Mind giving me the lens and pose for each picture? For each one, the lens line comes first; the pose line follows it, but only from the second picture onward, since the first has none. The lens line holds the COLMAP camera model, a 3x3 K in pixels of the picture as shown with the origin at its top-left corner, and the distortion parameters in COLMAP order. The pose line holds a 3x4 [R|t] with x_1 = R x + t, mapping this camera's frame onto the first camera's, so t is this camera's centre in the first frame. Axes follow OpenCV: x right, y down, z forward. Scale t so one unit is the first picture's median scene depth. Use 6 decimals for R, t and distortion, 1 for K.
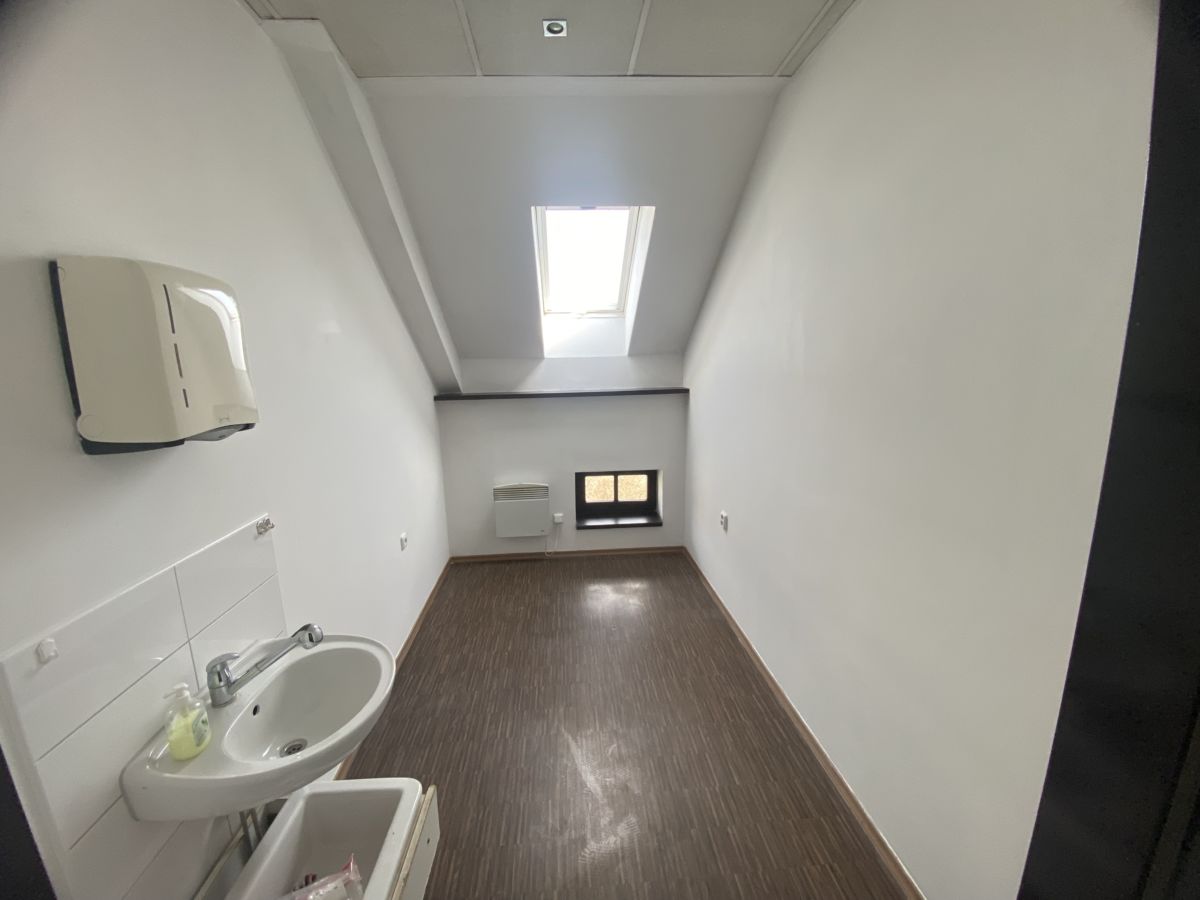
lens RADIAL K [[492.8, 0, 600.0], [0, 492.8, 450.0], [0, 0, 1]] dist [0.034591, -0.030620]
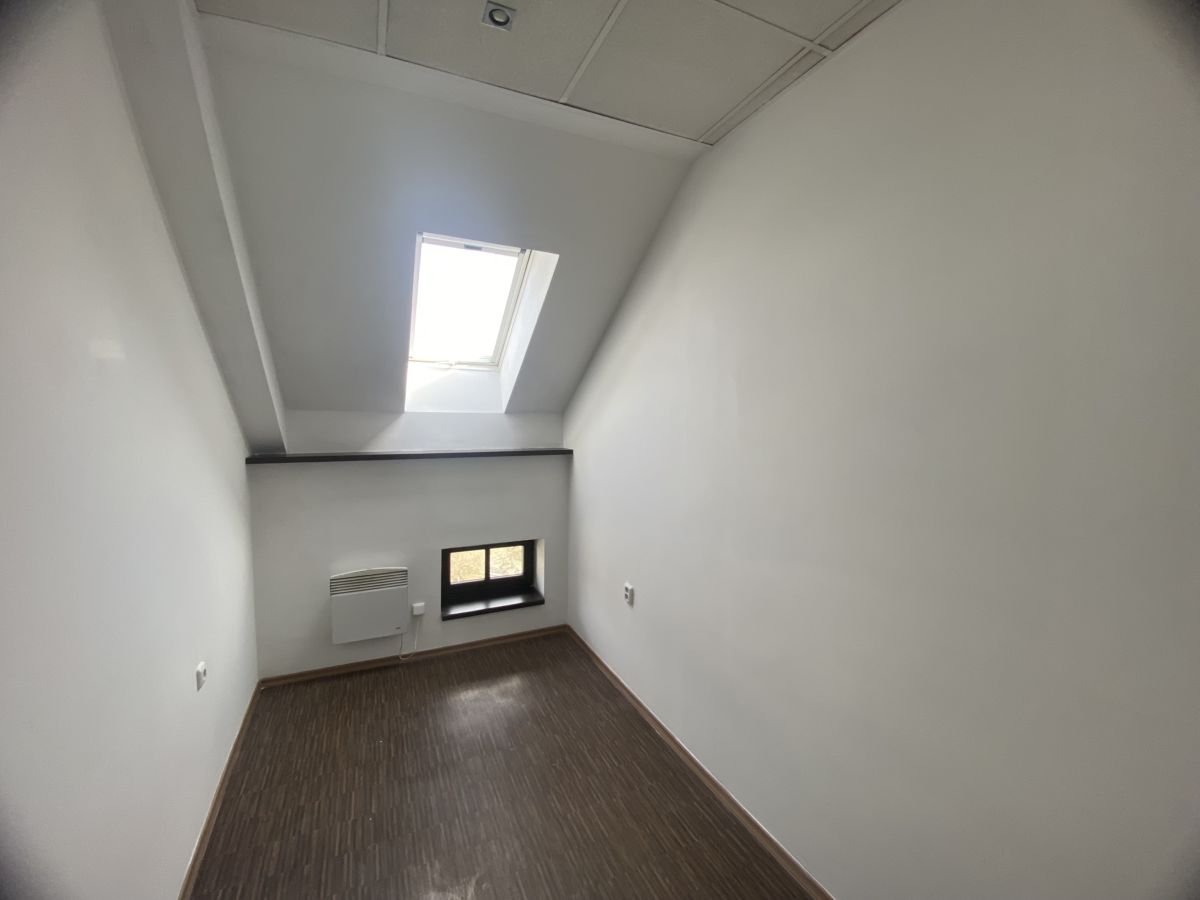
lens RADIAL K [[492.8, 0, 600.0], [0, 492.8, 450.0], [0, 0, 1]] dist [0.034591, -0.030620]
pose [[0.934291, 0.005682, 0.356465, -0.104781], [0.038503, 0.992416, -0.116736, -0.013477], [-0.354425, 0.122791, 0.926987, 0.120694]]
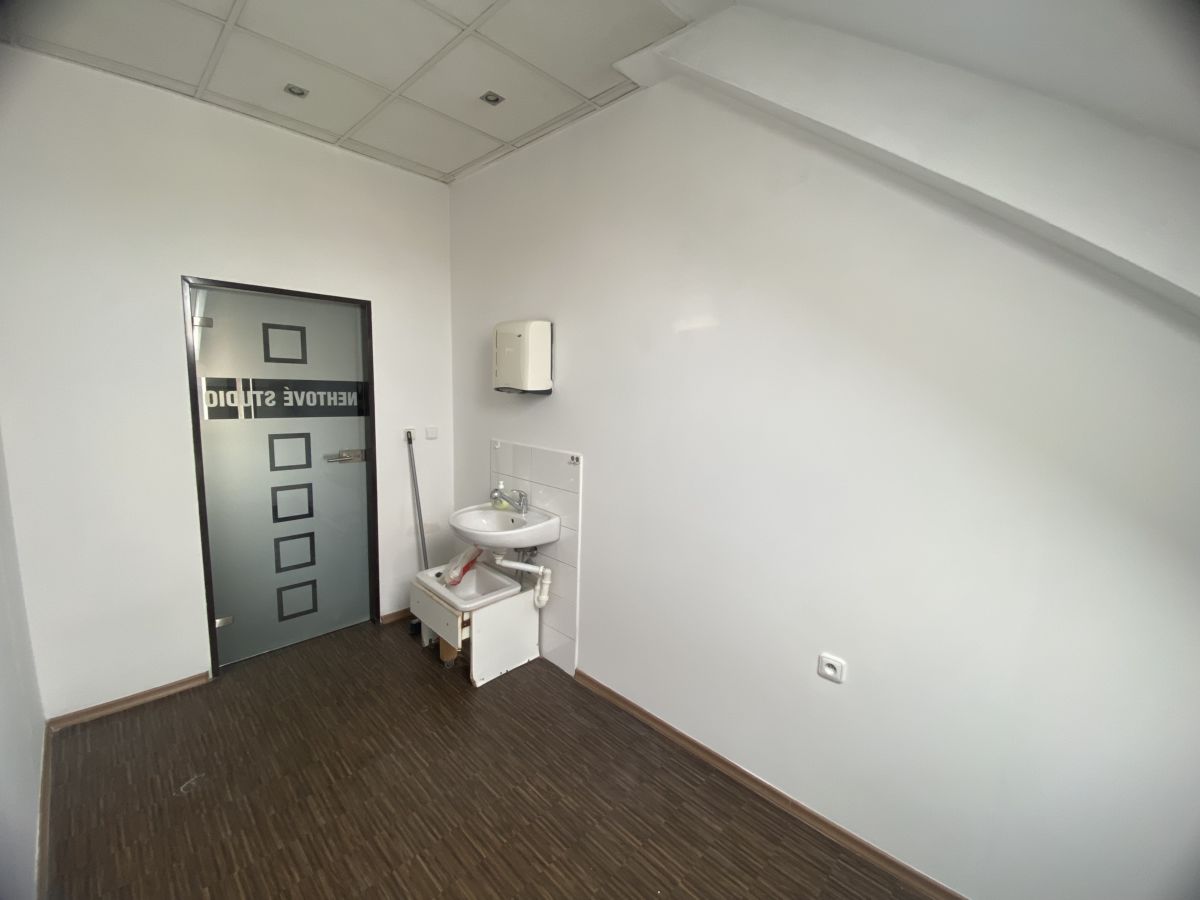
lens RADIAL K [[492.8, 0, 600.0], [0, 492.8, 450.0], [0, 0, 1]] dist [0.034591, -0.030620]
pose [[-0.752045, 0.089298, -0.653035, 0.130819], [-0.139658, 0.946694, 0.290286, -0.149750], [0.644146, 0.309510, -0.699485, 0.902498]]
